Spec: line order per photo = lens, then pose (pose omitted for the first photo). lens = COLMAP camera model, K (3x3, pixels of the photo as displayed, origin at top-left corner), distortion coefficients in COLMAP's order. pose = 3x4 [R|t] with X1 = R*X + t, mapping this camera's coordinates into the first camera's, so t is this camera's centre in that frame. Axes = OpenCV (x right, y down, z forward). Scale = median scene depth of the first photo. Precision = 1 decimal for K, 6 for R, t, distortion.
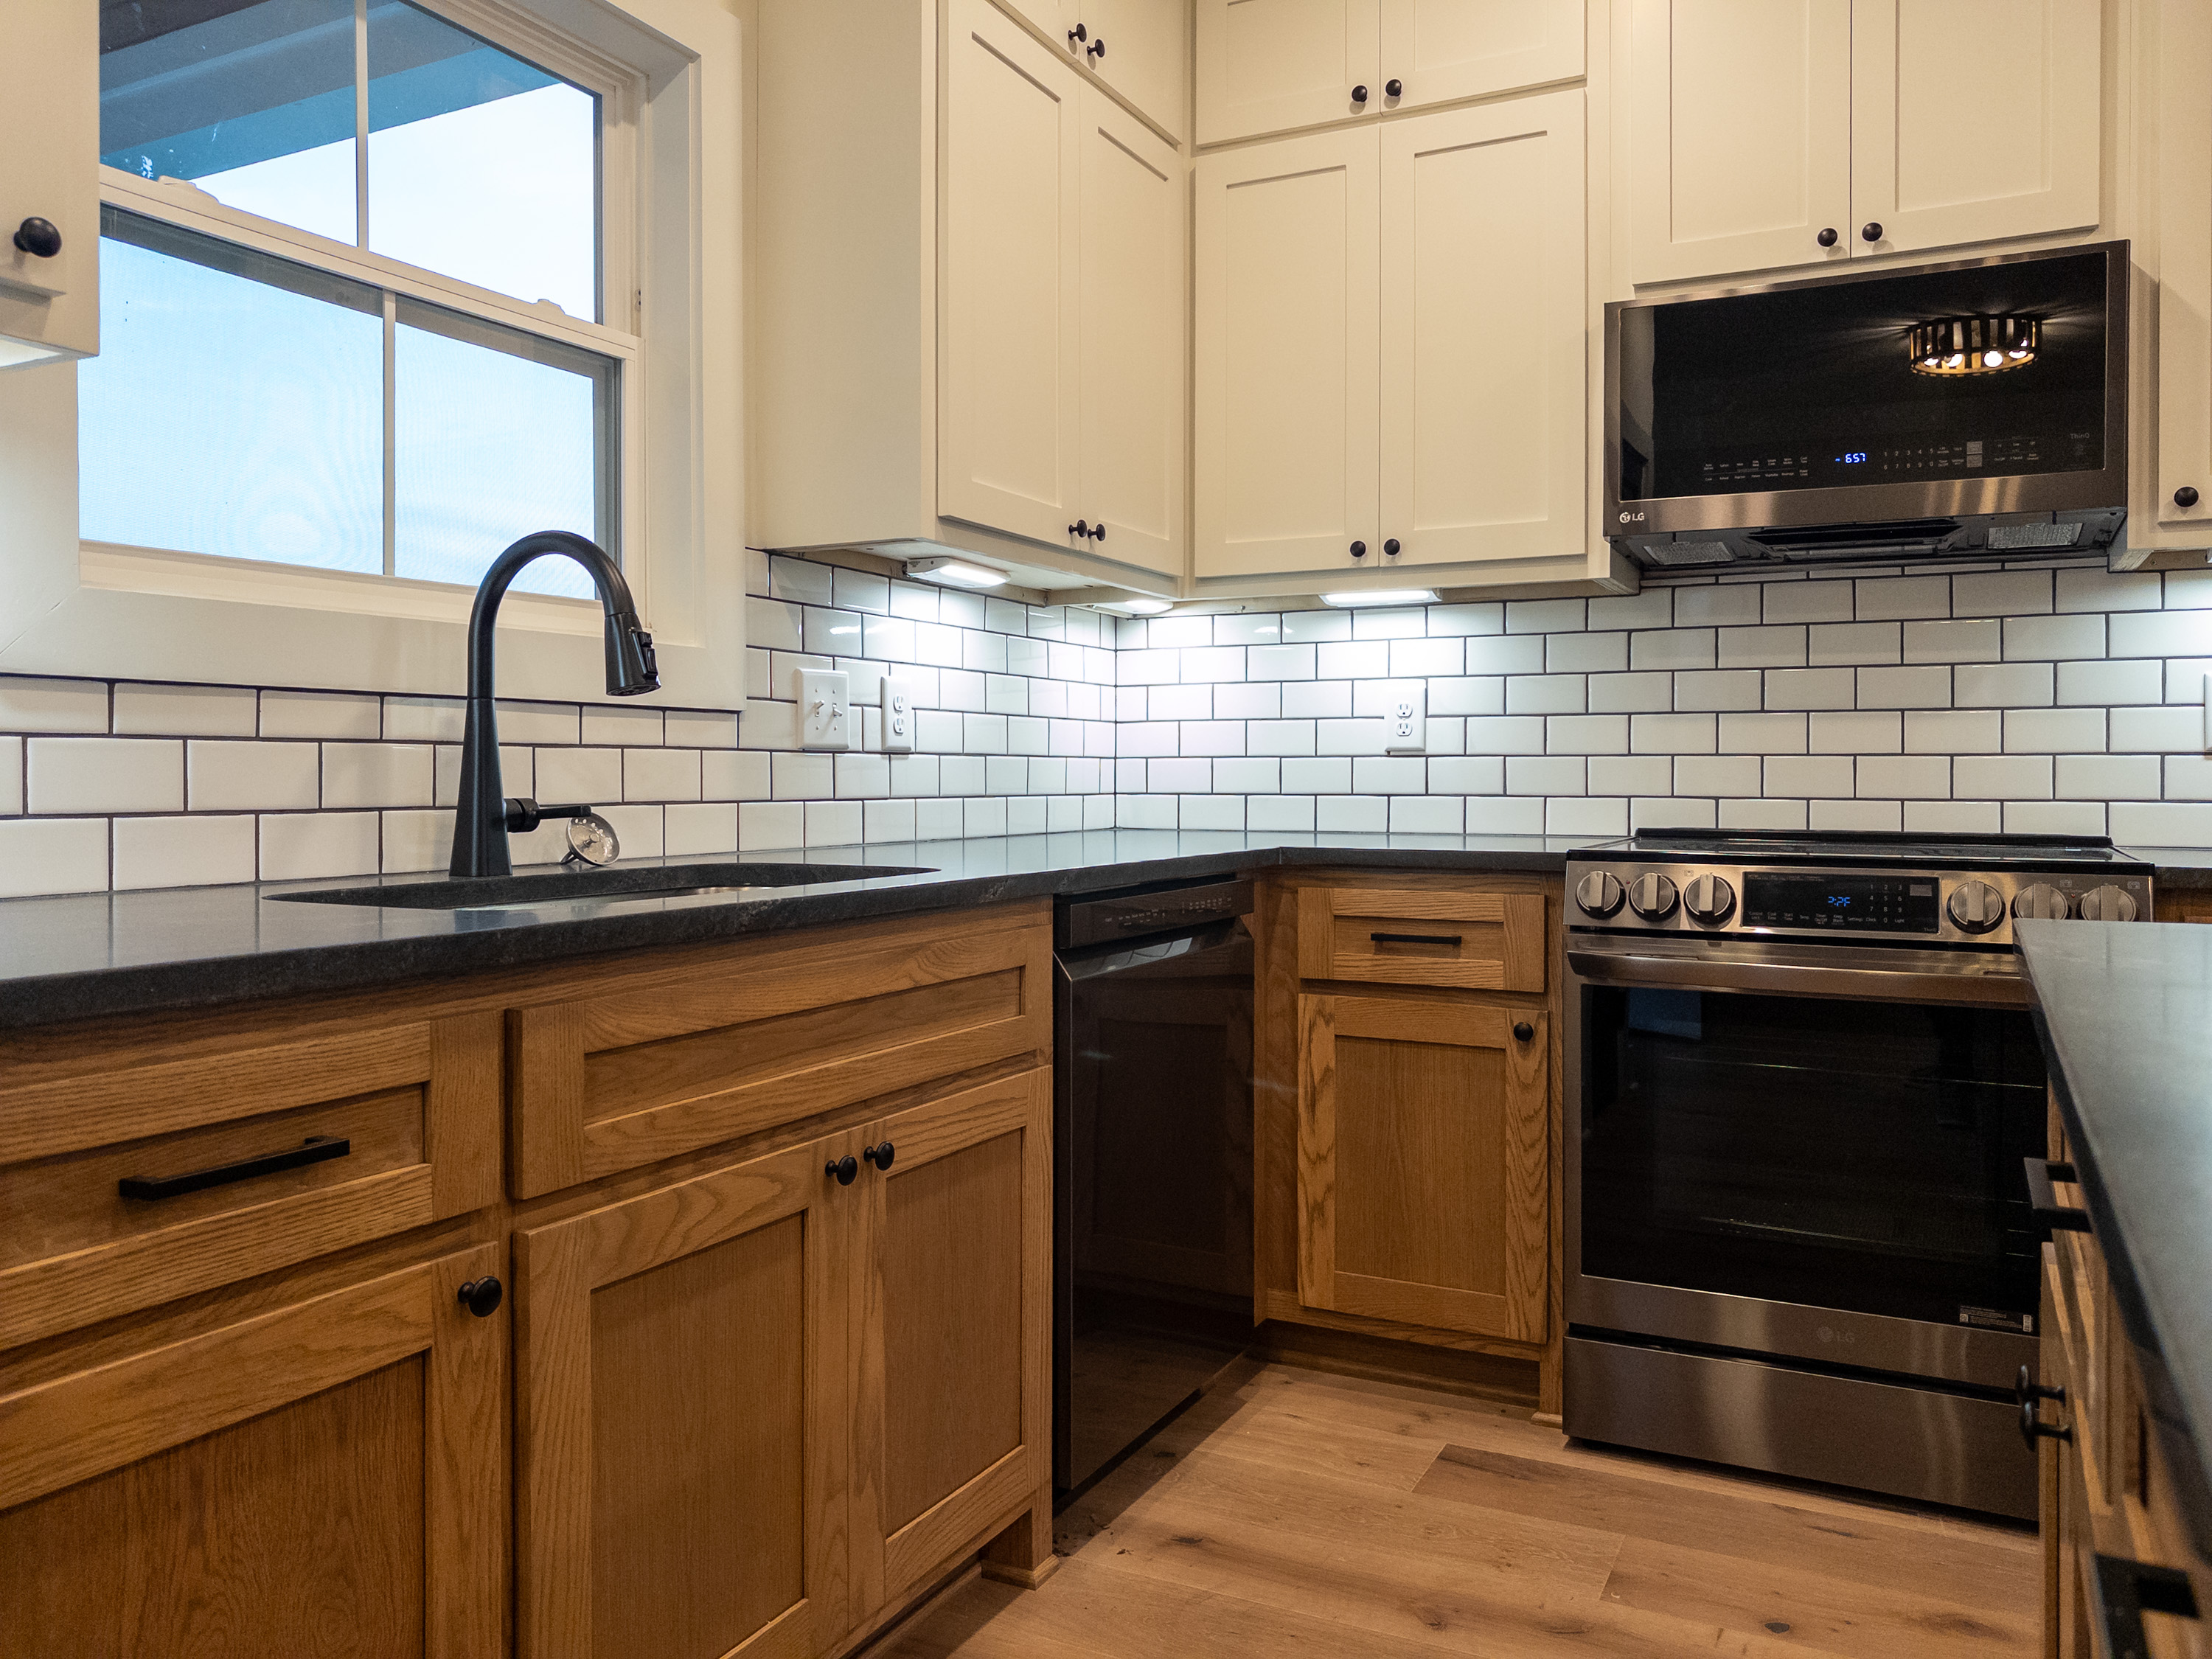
lens RADIAL K [[1627.6, 0, 1107.0], [0, 1627.6, 781.2], [0, 0, 1]] dist [0.006691, 0.000236]
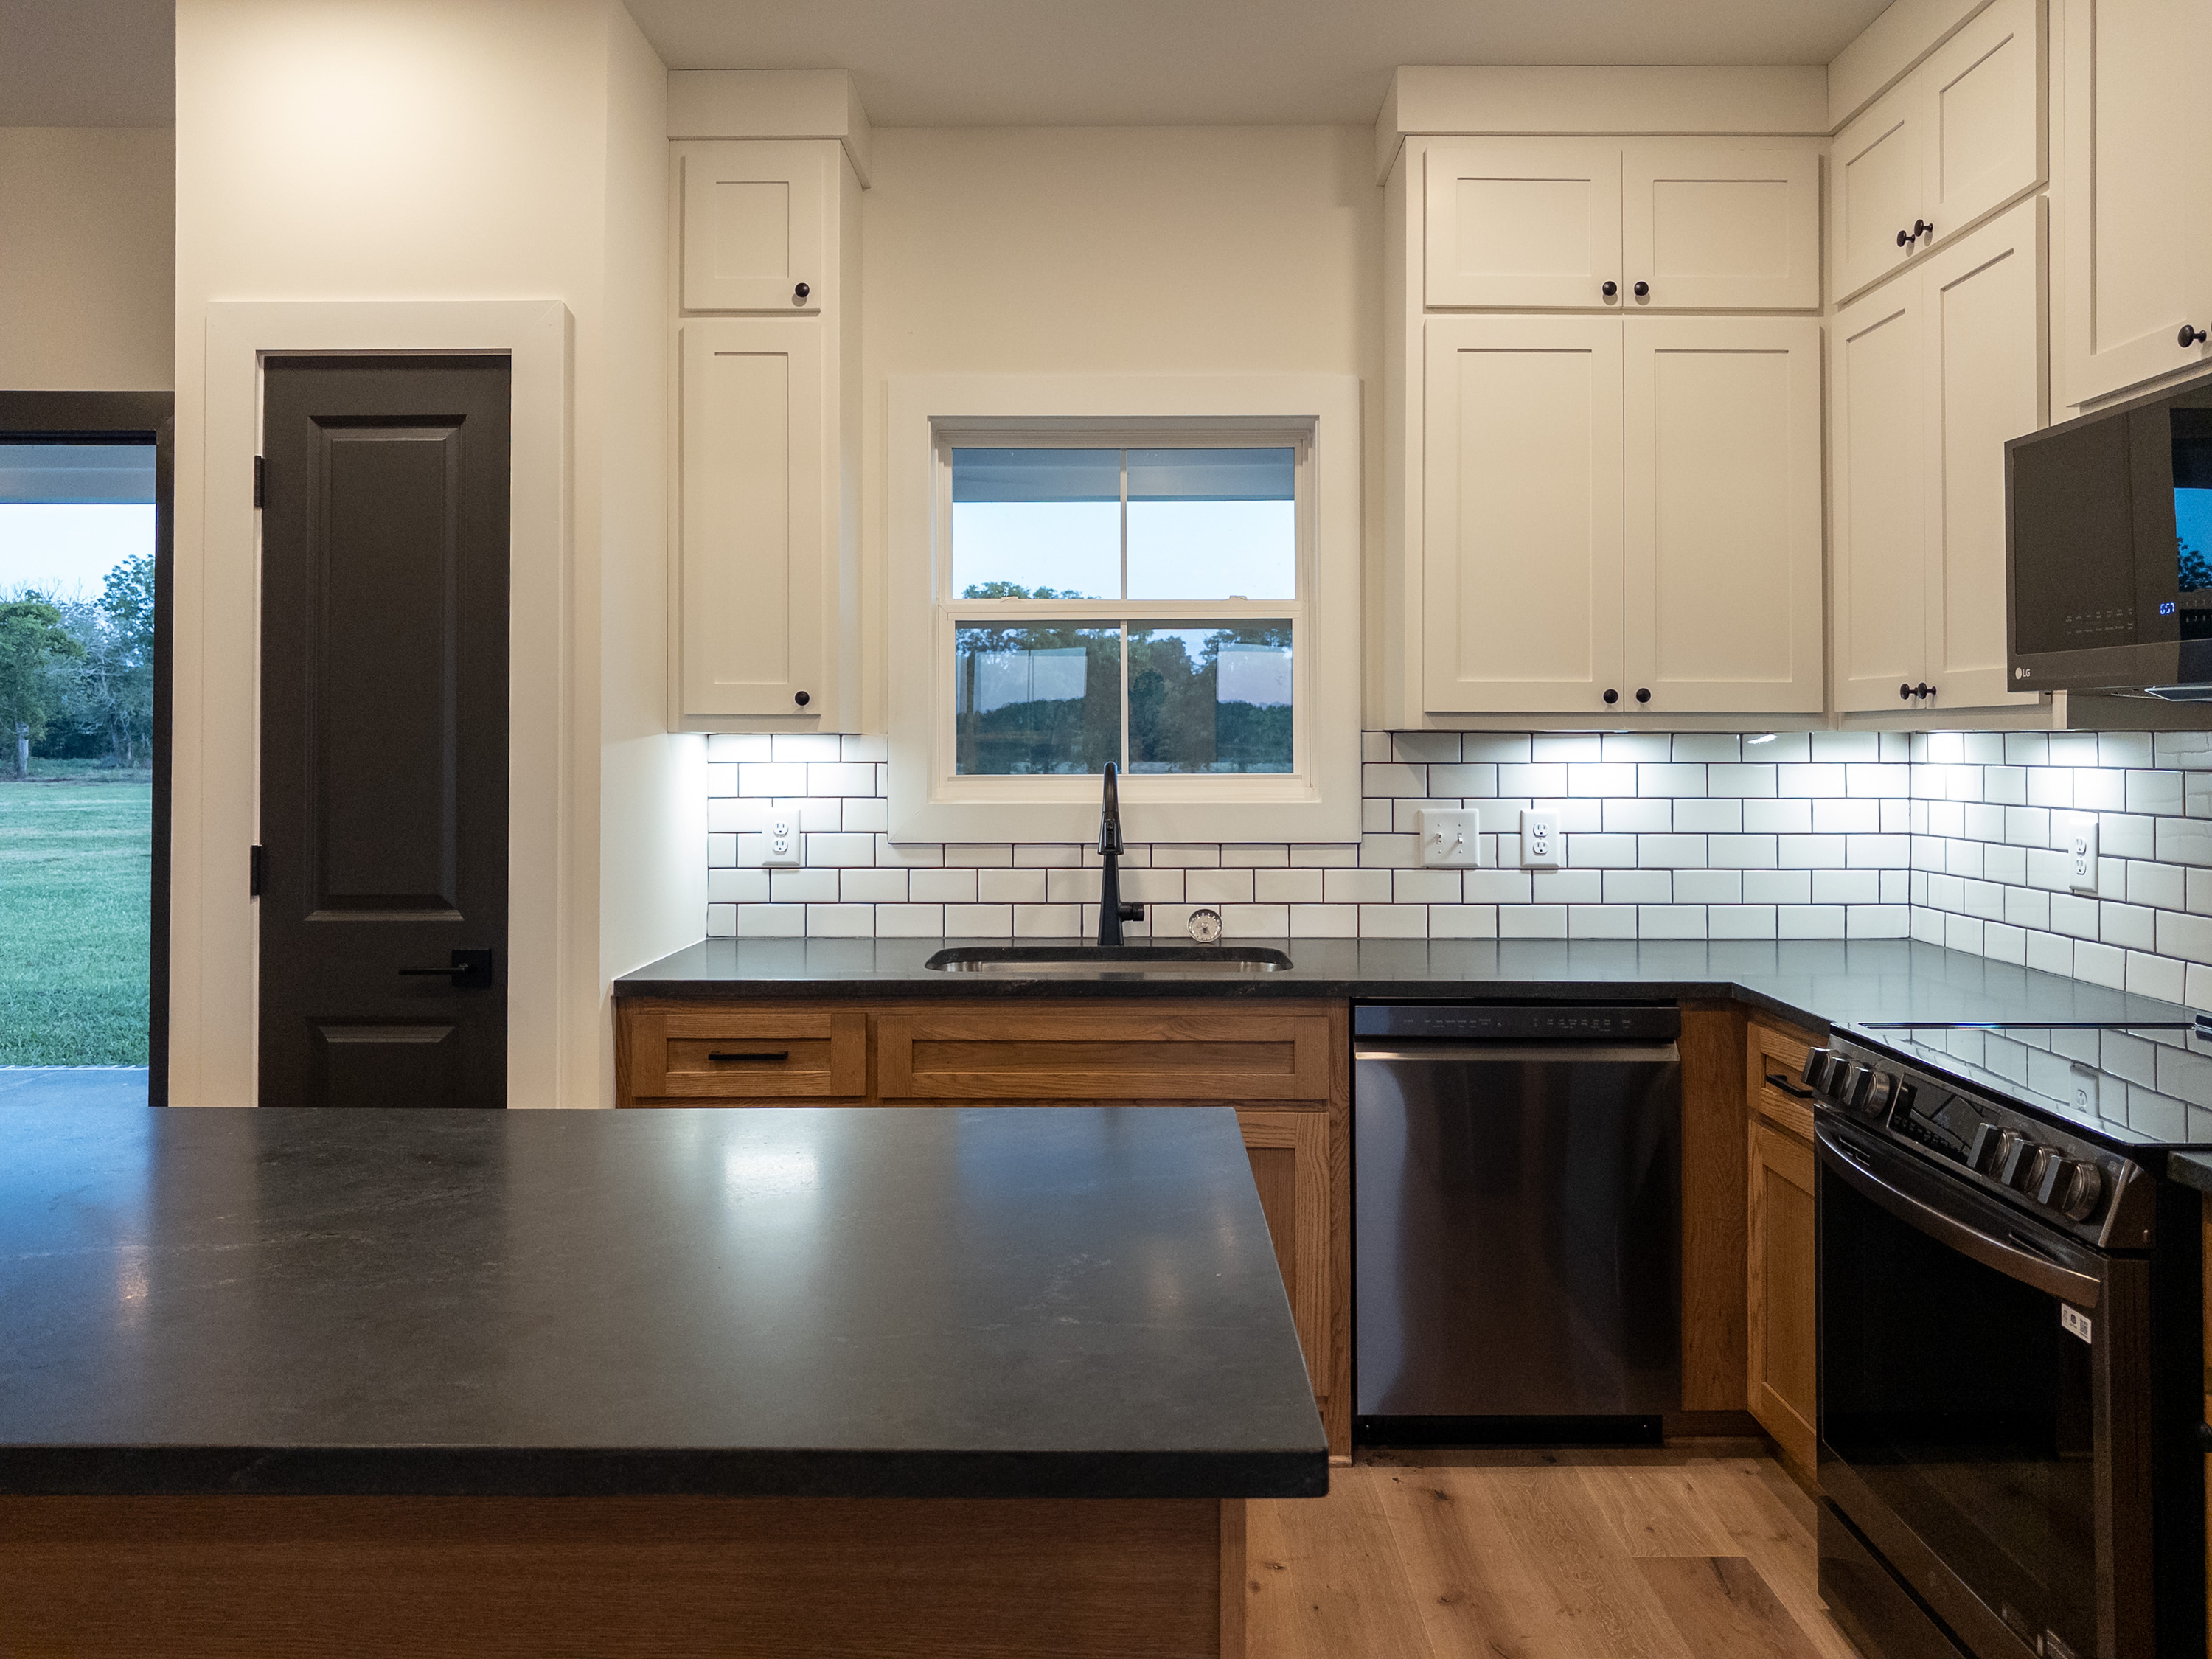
lens RADIAL K [[1585.9, 0, 1108.8], [0, 1585.9, 736.1], [0, 0, 1]] dist [0.006409, -0.001497]
pose [[0.450190, -0.008828, -0.892889, 0.963734], [-0.001853, 0.999940, -0.010820, -0.124279], [0.892931, 0.006526, 0.450147, 0.147765]]
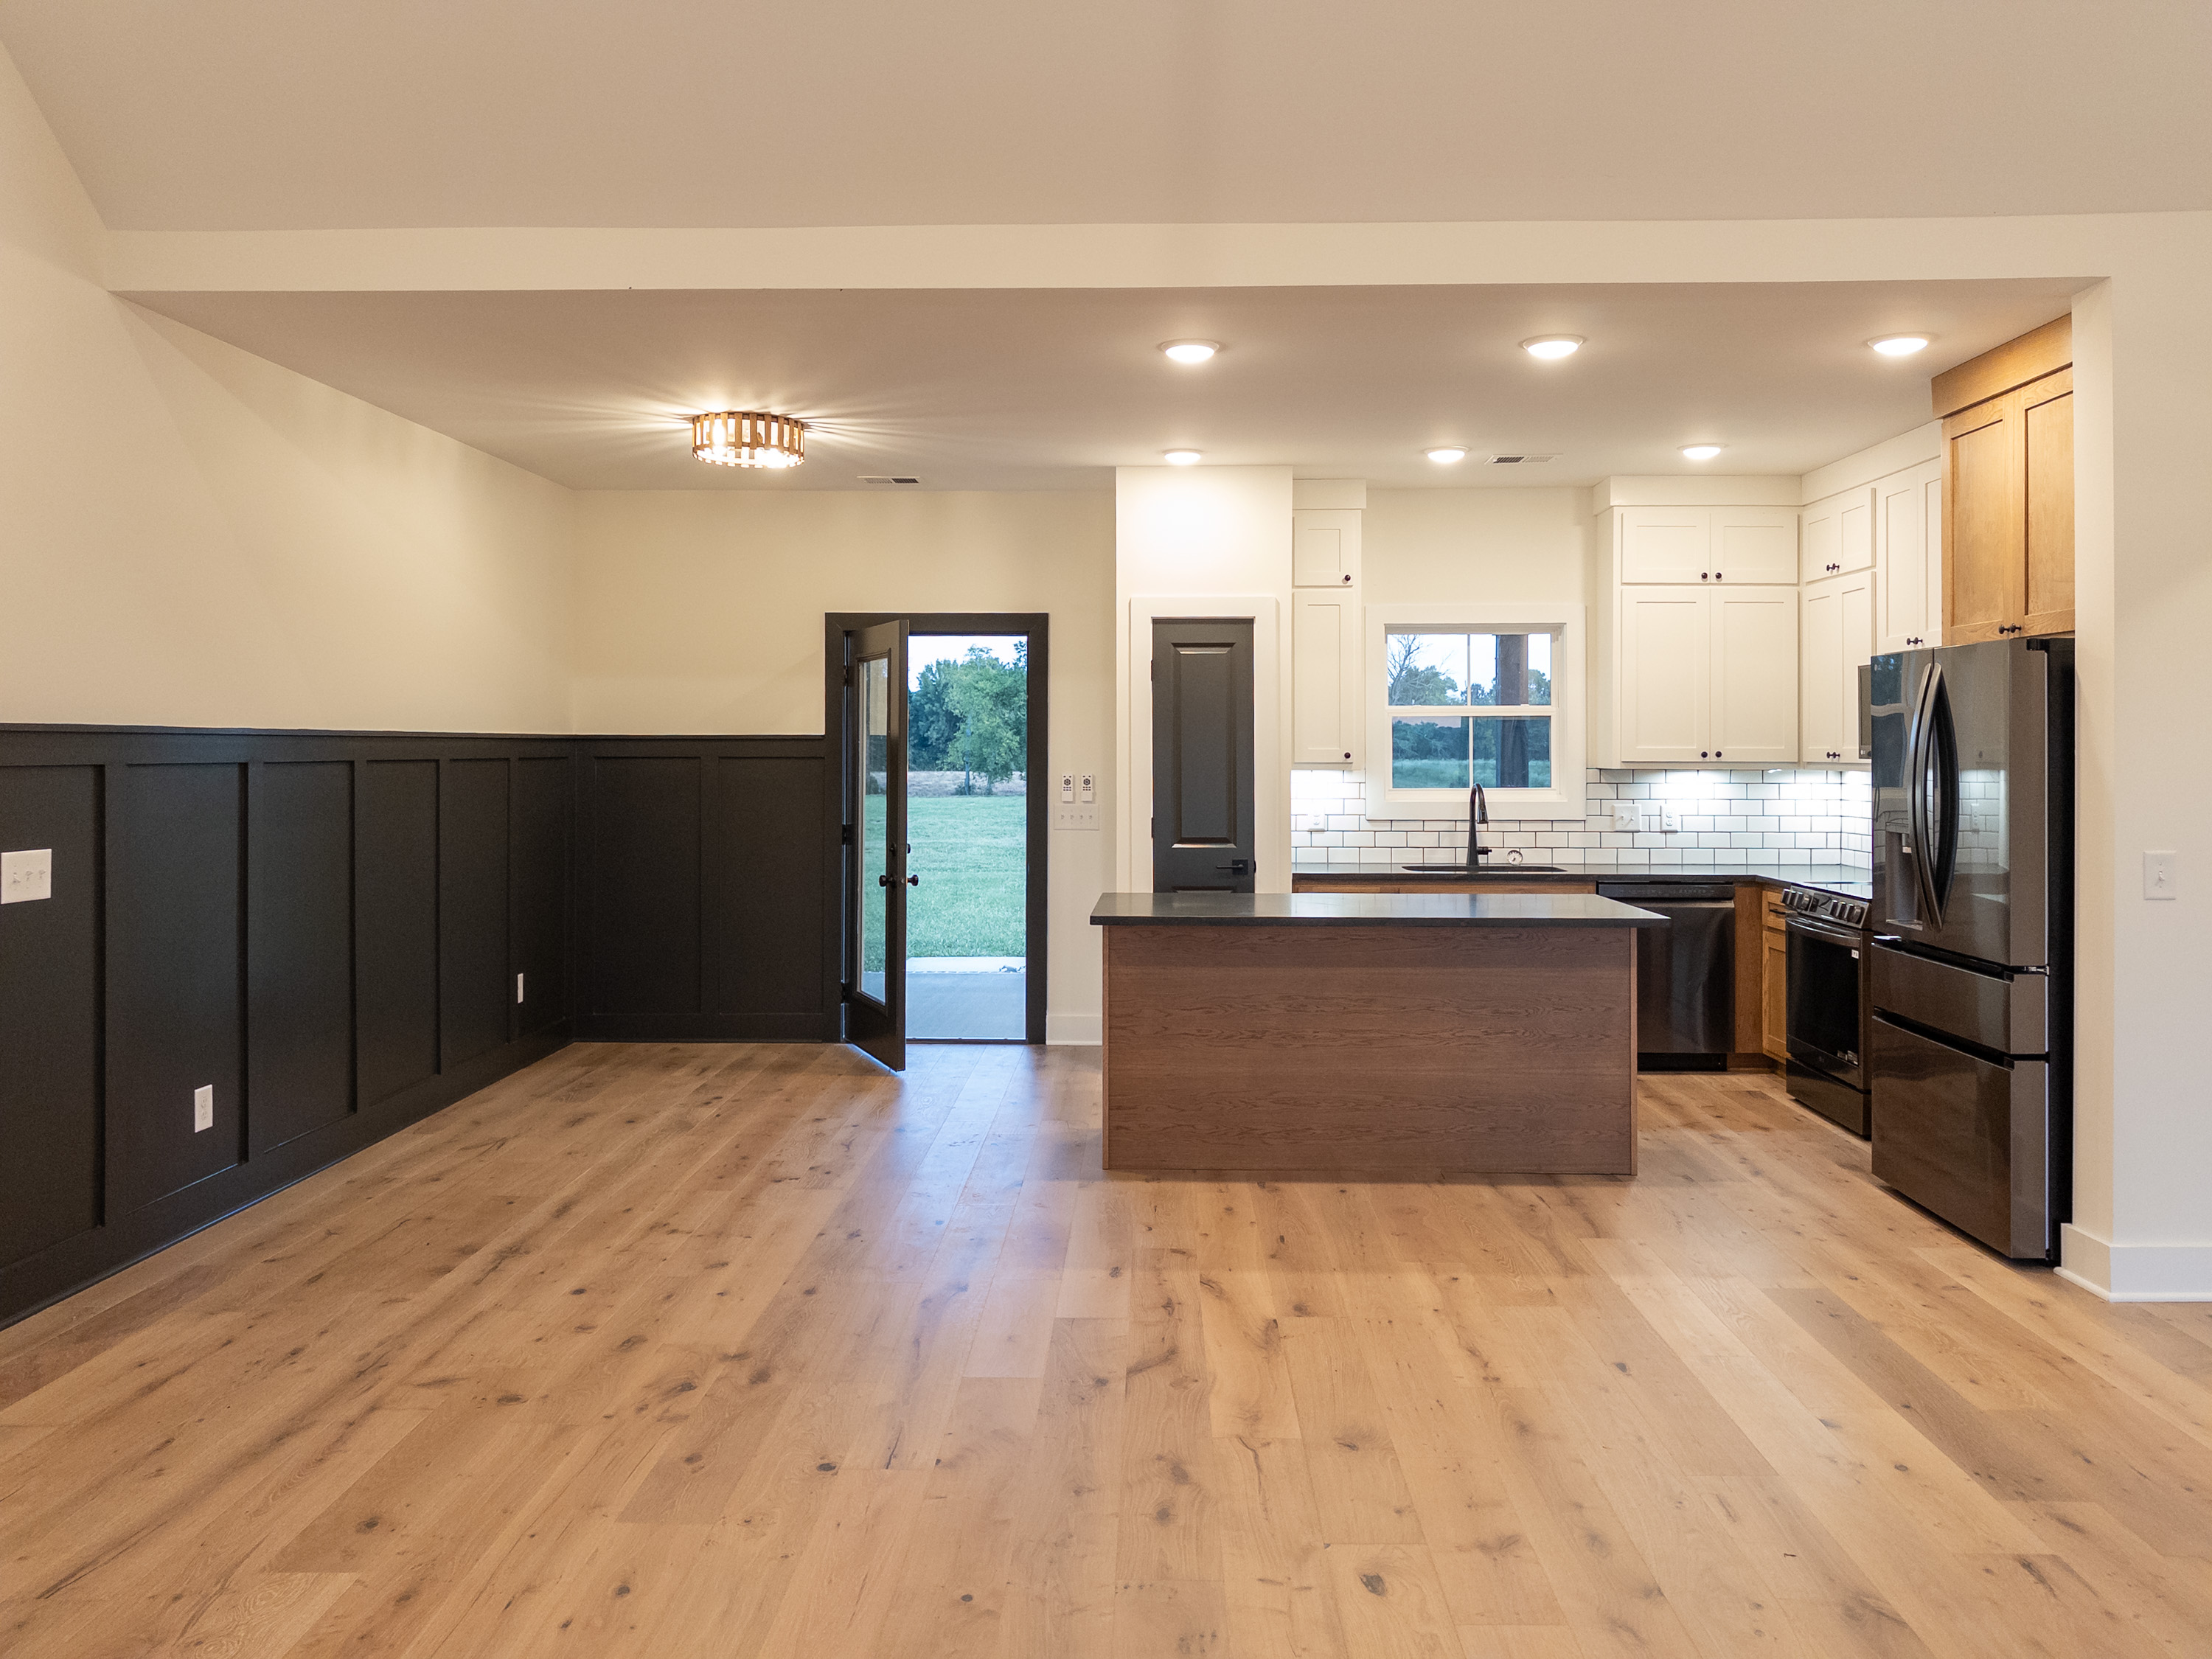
lens RADIAL K [[1561.7, 0, 1097.3], [0, 1561.7, 766.3], [0, 0, 1]] dist [0.007000, -0.052086]
pose [[0.416828, 0.002794, -0.908981, 2.188124], [-0.002011, 0.999996, 0.002152, -0.154370], [0.908983, 0.000931, 0.416832, -1.168846]]
